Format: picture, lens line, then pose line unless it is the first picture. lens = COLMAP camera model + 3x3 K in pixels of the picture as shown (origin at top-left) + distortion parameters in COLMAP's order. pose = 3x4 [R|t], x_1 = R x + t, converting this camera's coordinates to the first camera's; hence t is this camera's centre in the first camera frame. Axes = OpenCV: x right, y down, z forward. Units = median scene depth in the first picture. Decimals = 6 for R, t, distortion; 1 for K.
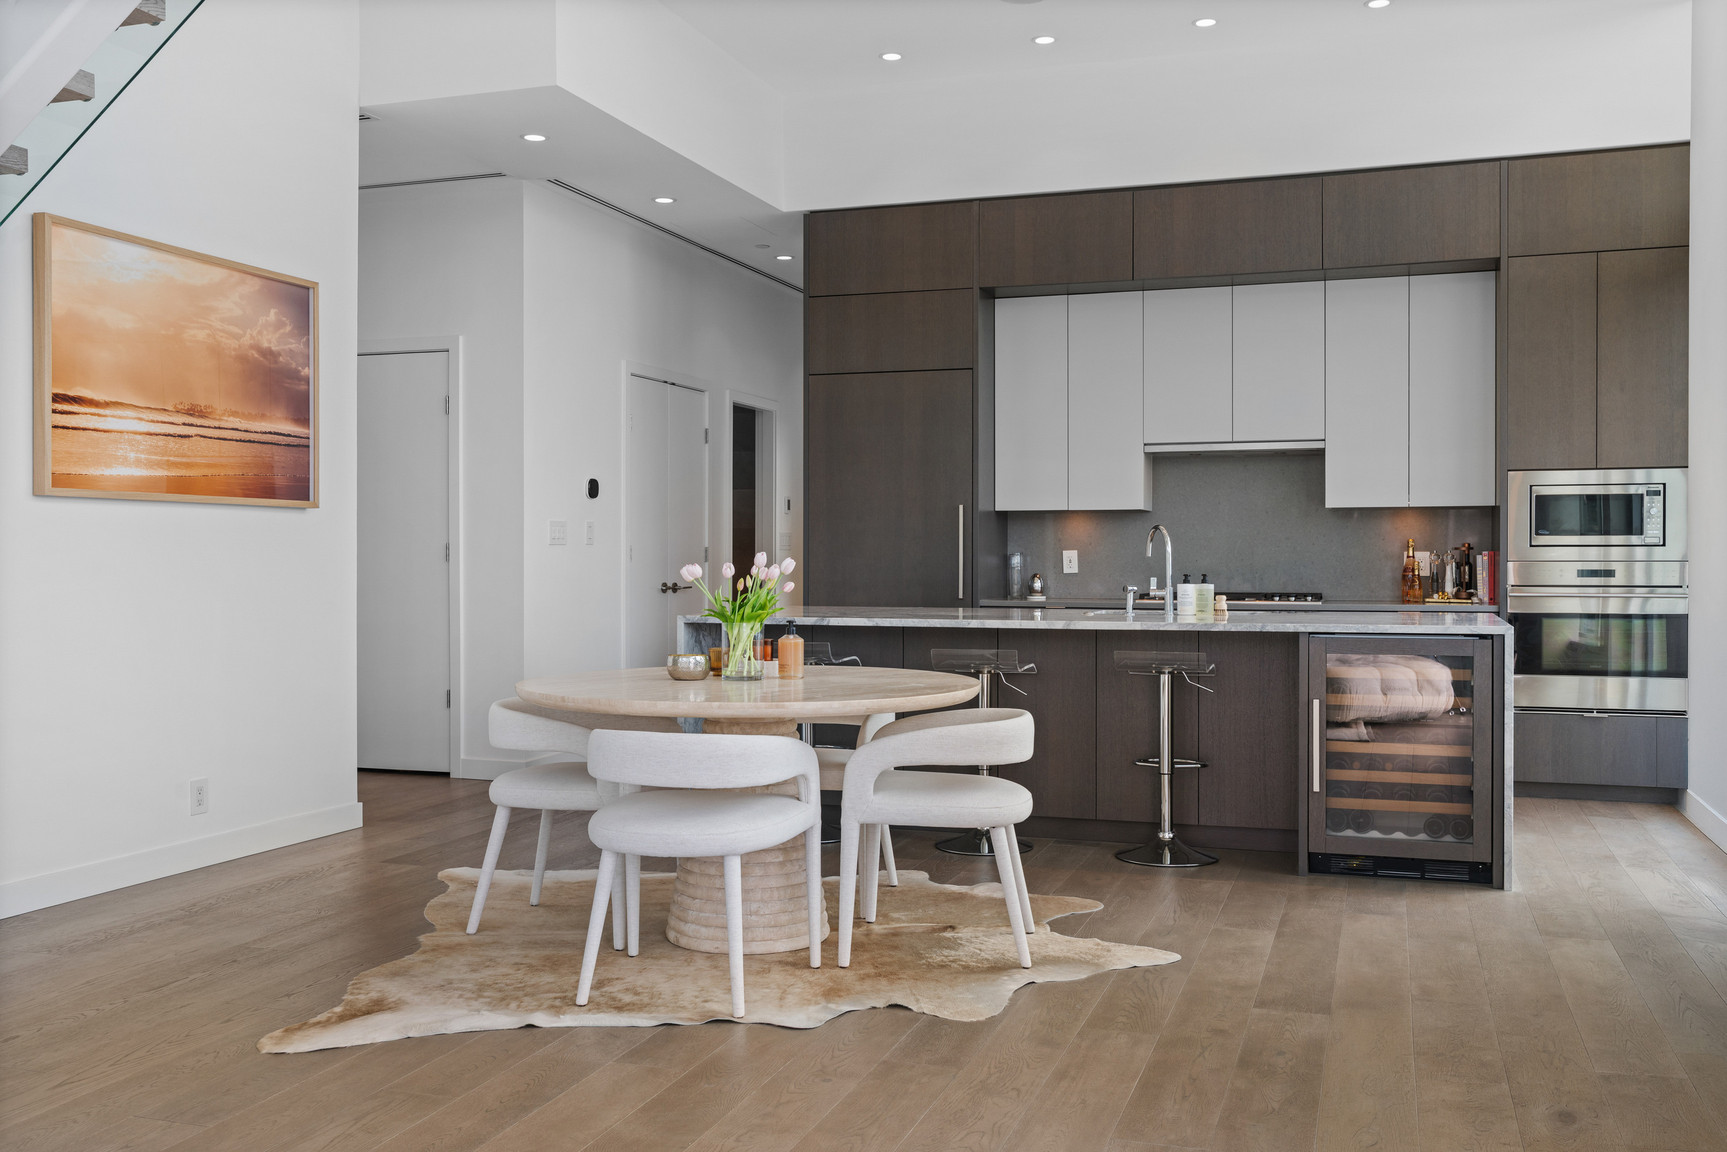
lens RADIAL K [[1538.2, 0, 863.5], [0, 1538.2, 576.0], [0, 0, 1]] dist [-0.043130, -0.000798]
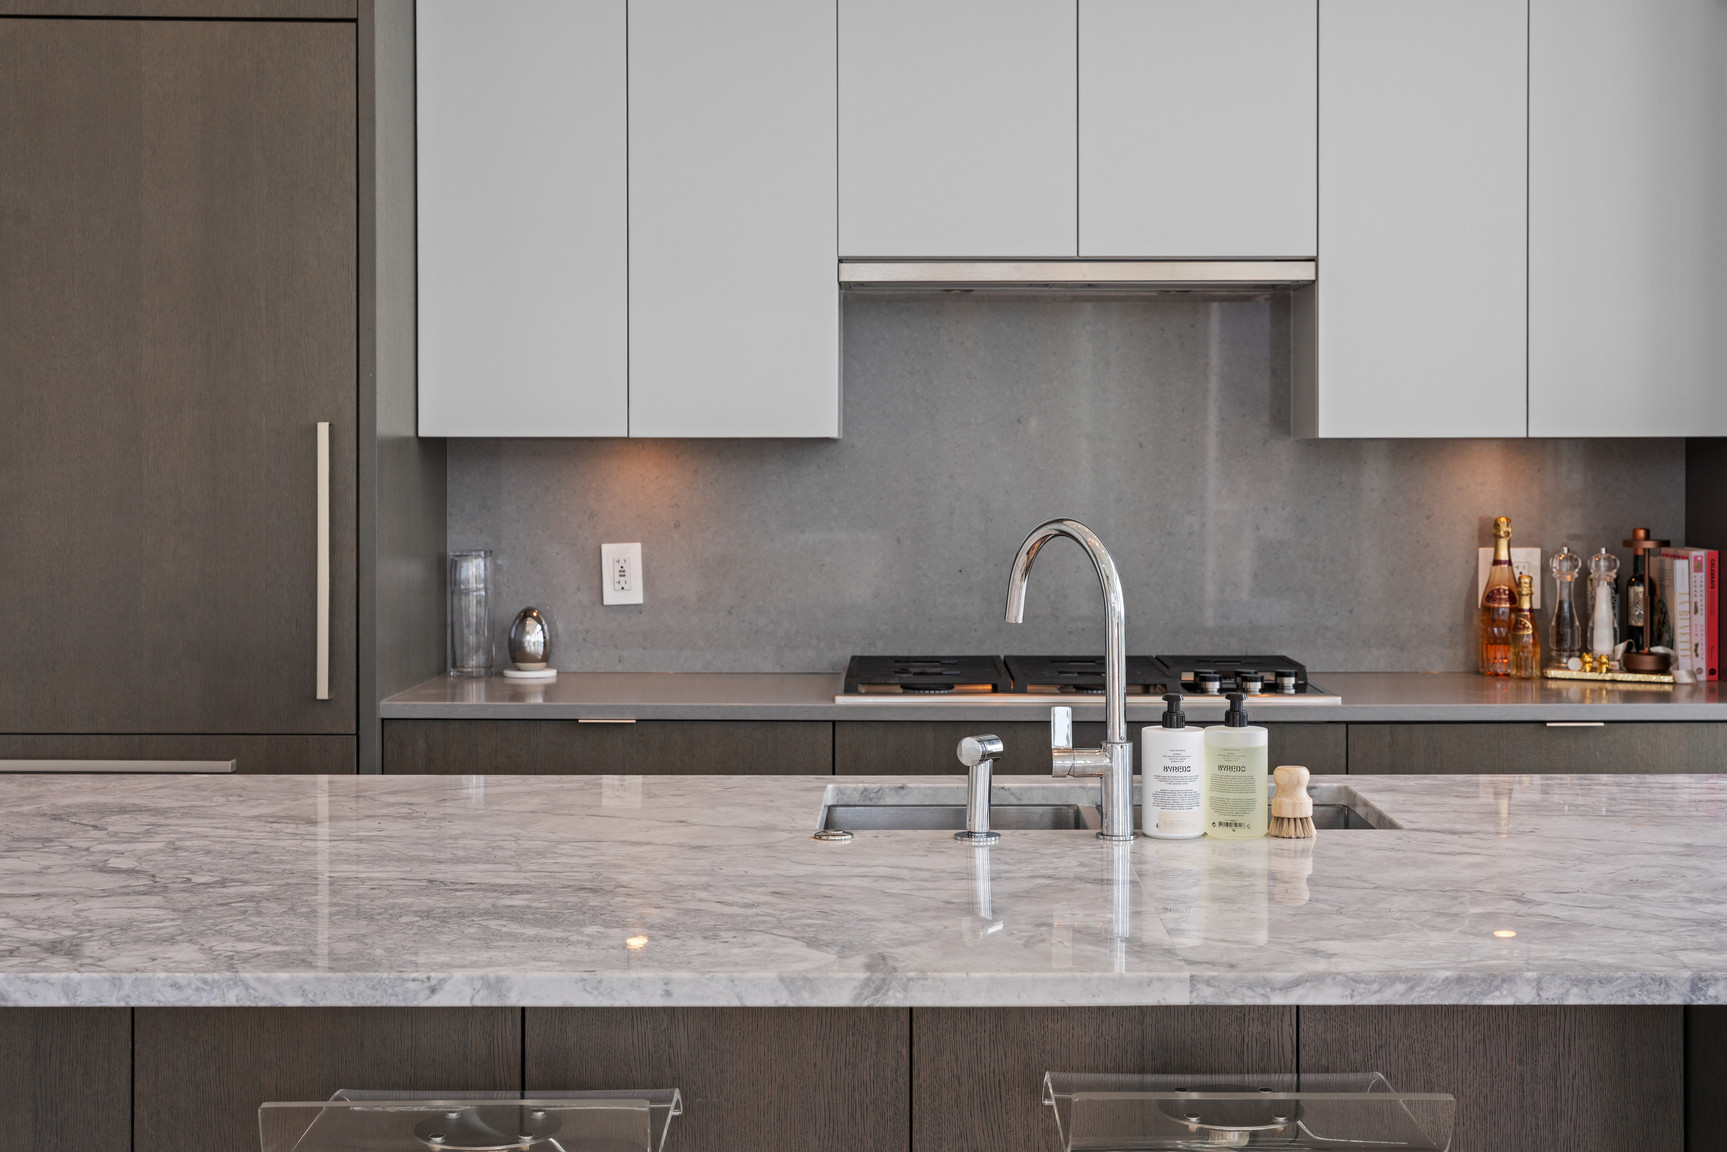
lens RADIAL K [[2143.6, 0, 864.7], [0, 2143.6, 470.5], [0, 0, 1]] dist [0.010142, 0.022830]
pose [[0.943550, -0.002344, 0.331221, 0.019803], [0.004232, 0.999979, -0.004979, -0.033900], [-0.331203, 0.006100, 0.943540, 0.530934]]
